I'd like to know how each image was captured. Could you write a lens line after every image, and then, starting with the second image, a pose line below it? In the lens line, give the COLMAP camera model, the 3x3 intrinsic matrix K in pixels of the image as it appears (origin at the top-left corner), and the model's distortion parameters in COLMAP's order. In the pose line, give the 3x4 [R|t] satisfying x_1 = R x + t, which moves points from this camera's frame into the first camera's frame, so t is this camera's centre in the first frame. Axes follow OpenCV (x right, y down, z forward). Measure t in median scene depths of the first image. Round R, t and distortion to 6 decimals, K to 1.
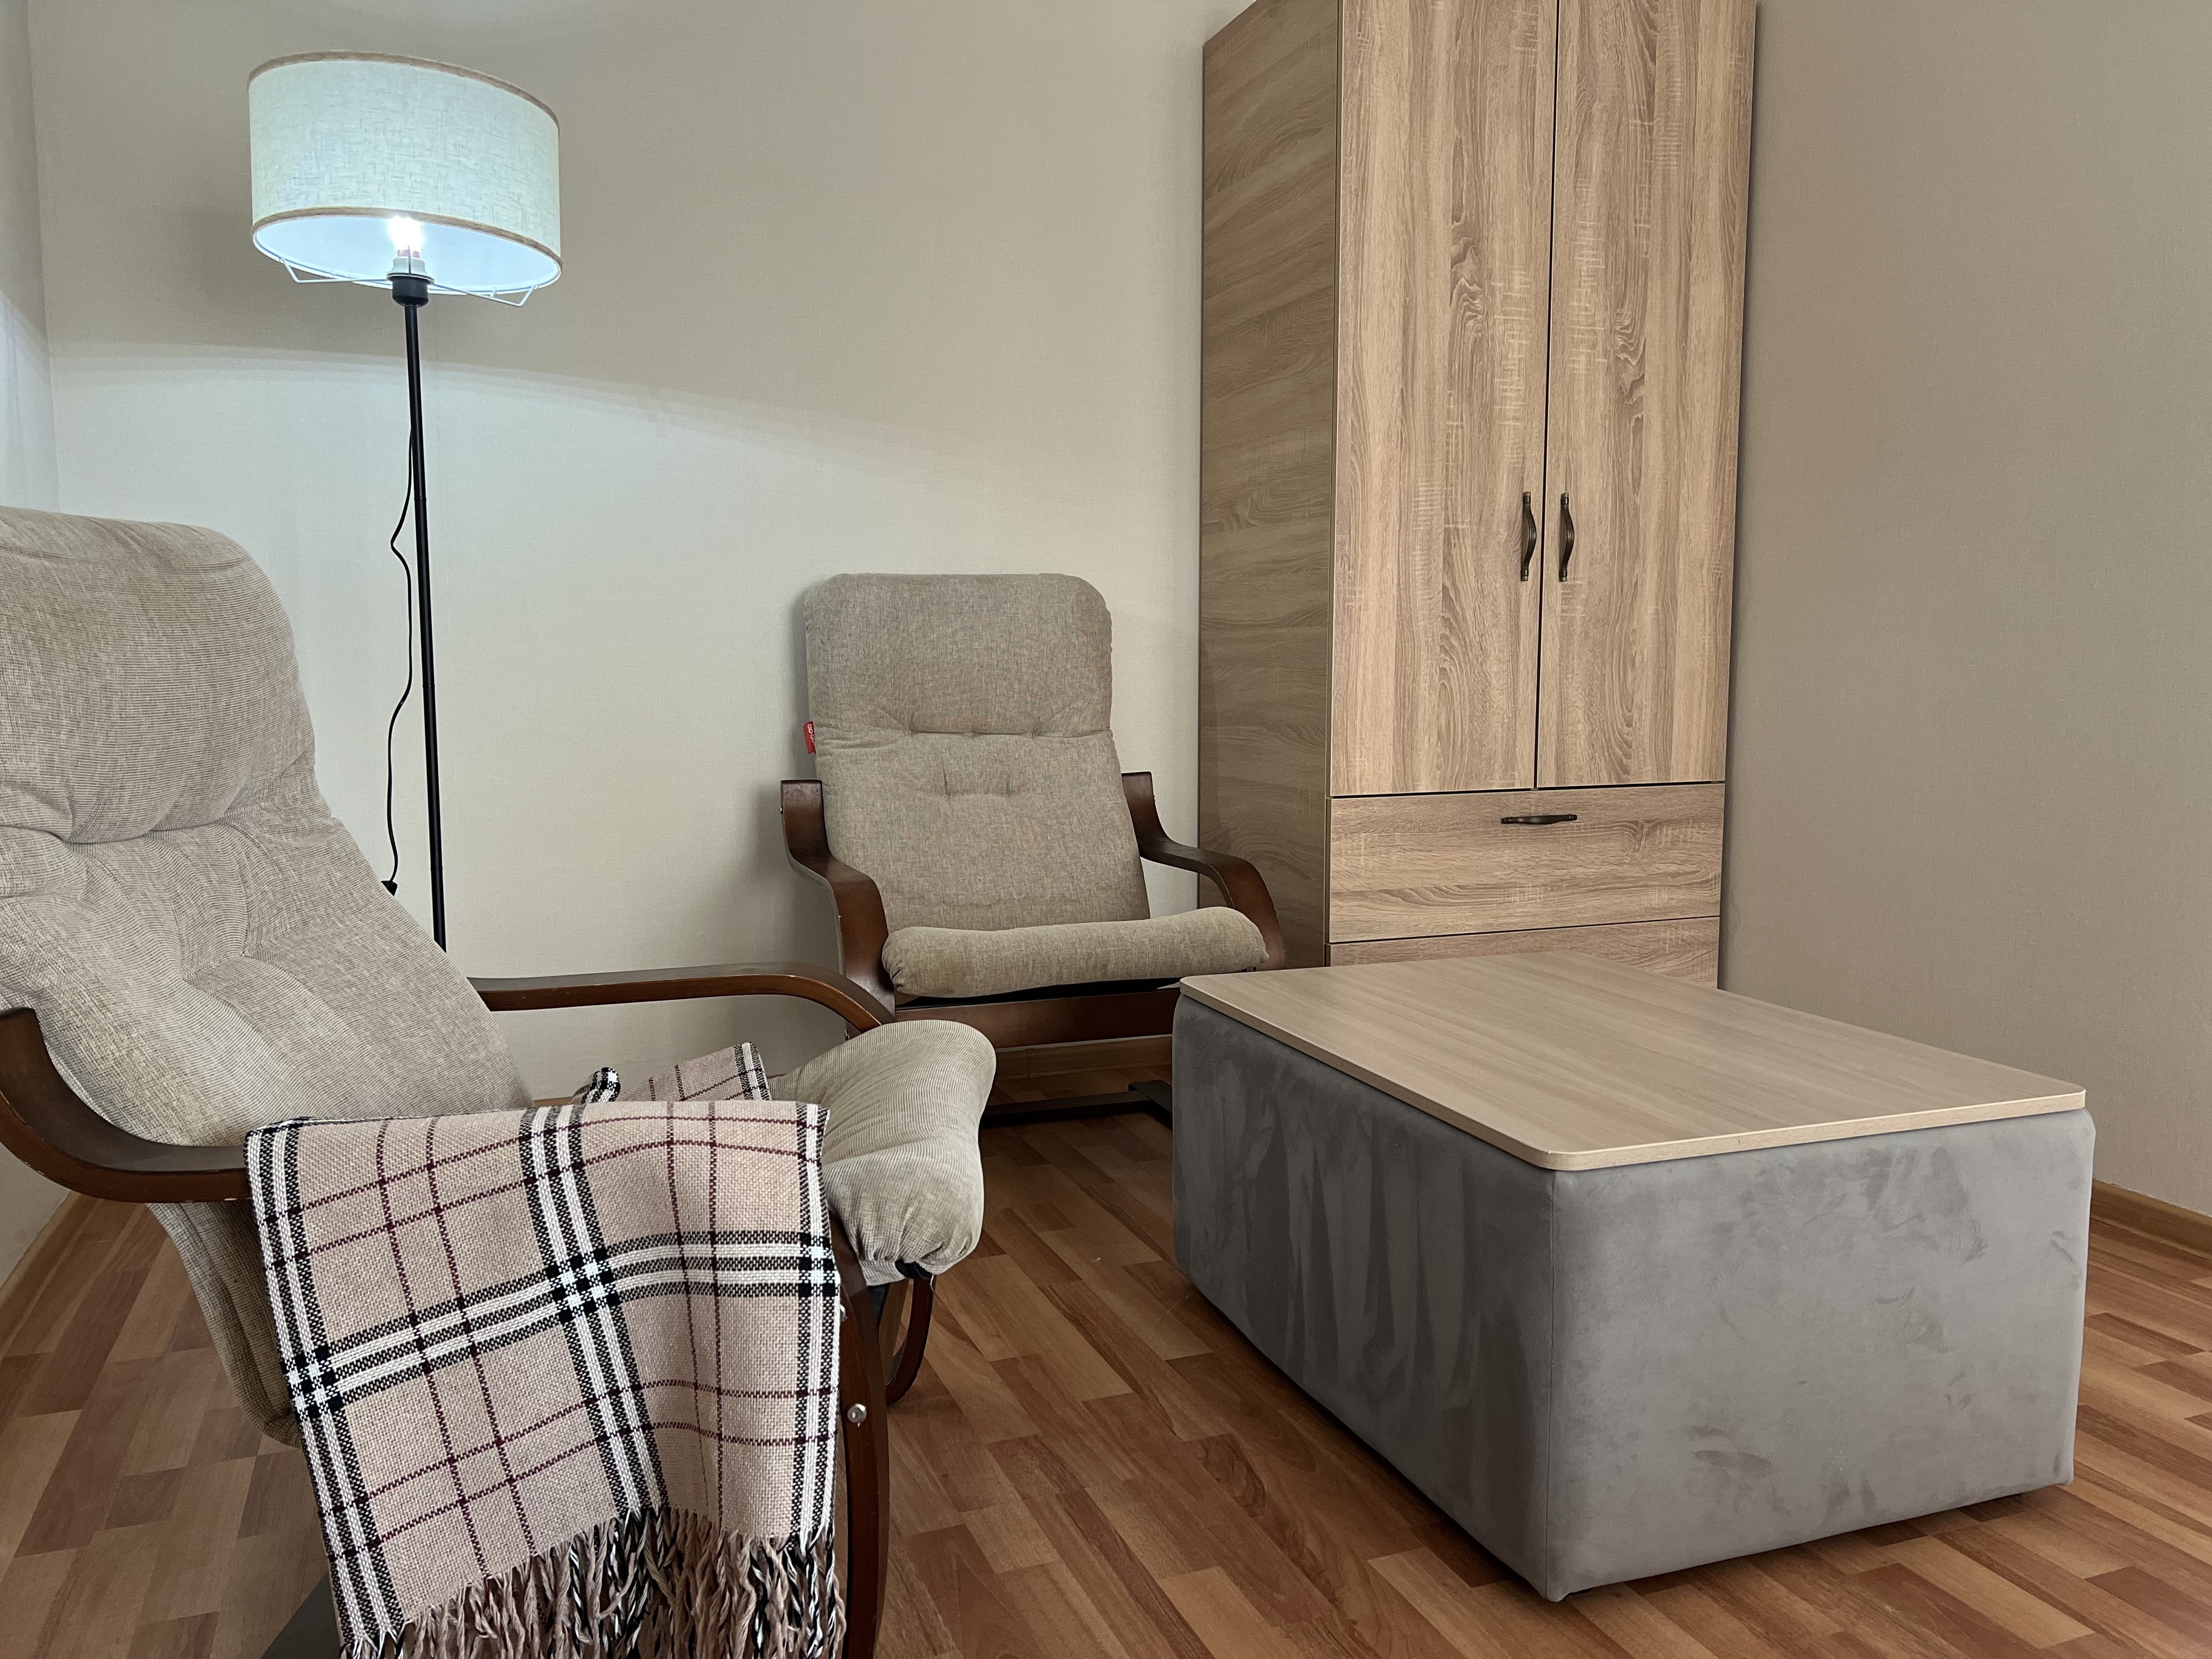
lens RADIAL K [[1658.6, 0, 1102.5], [0, 1658.6, 817.2], [0, 0, 1]] dist [0.055218, -0.061753]
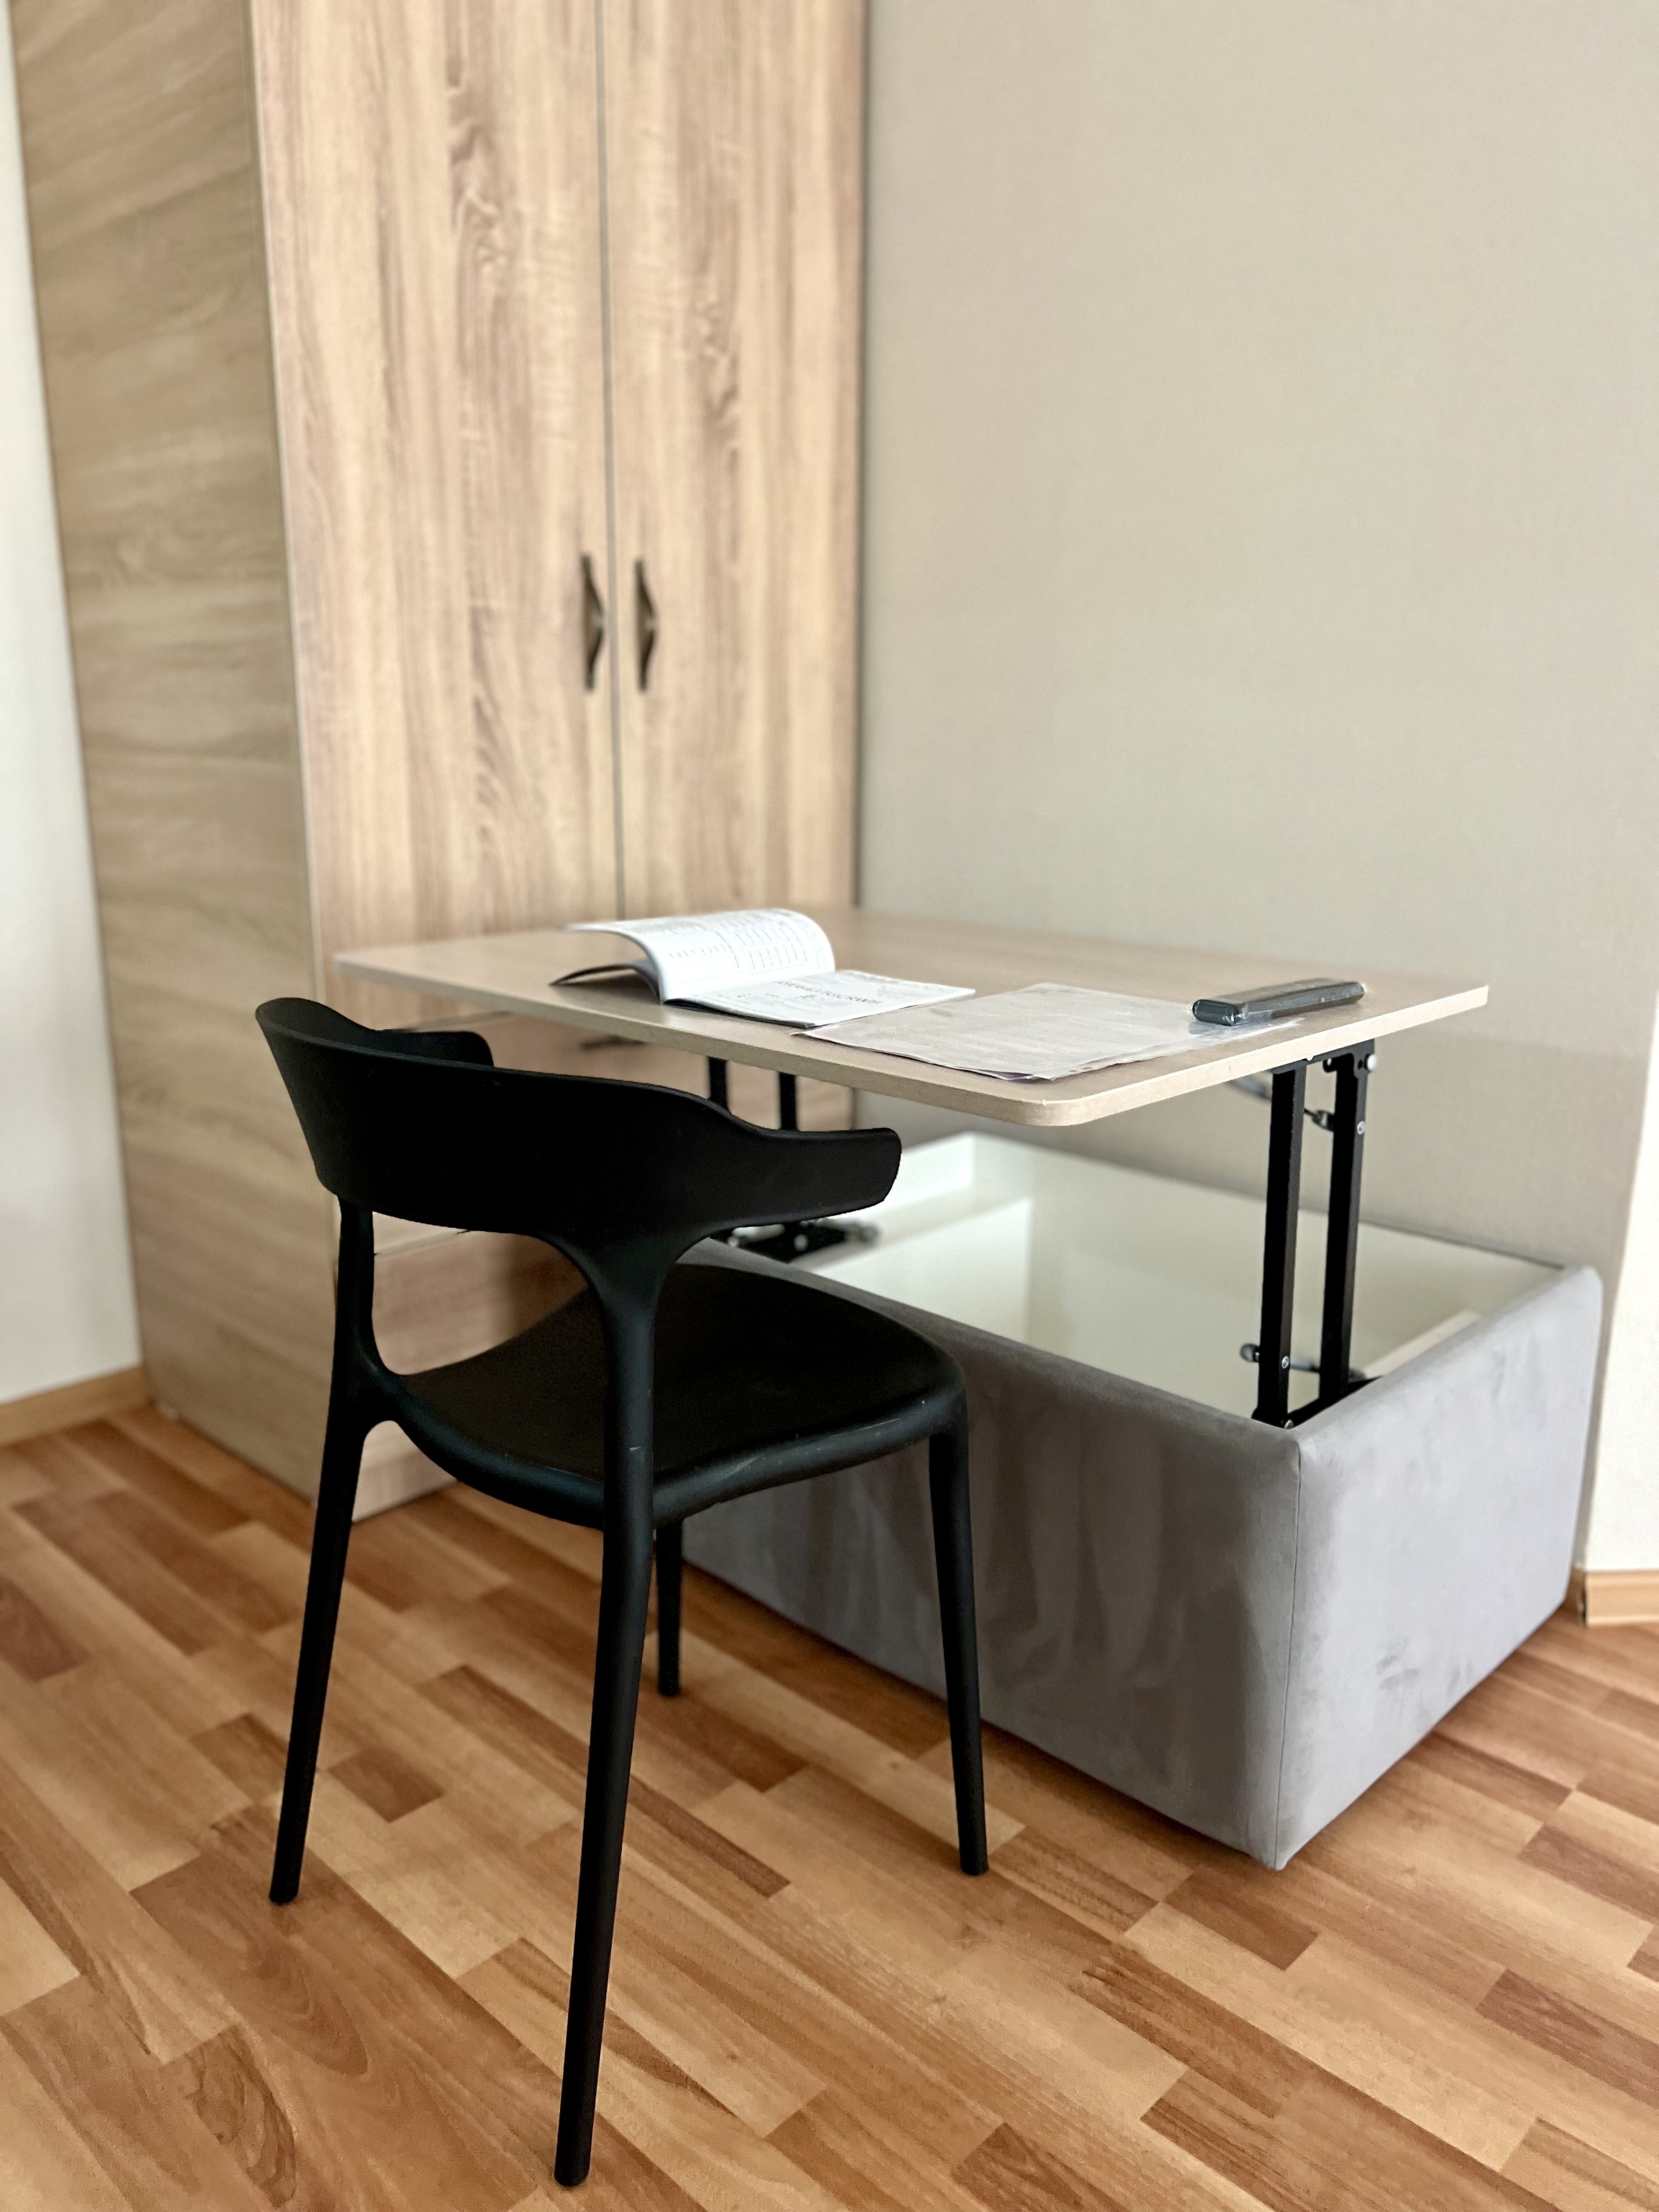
lens RADIAL K [[1658.6, 0, 837.4], [0, 1658.6, 1123.8], [0, 0, 1]] dist [0.055218, -0.061753]
pose [[0.904816, -0.095614, 0.414929, 0.046809], [0.032025, 0.986984, 0.157598, -0.073015], [-0.424597, -0.129309, 0.896101, 0.333889]]
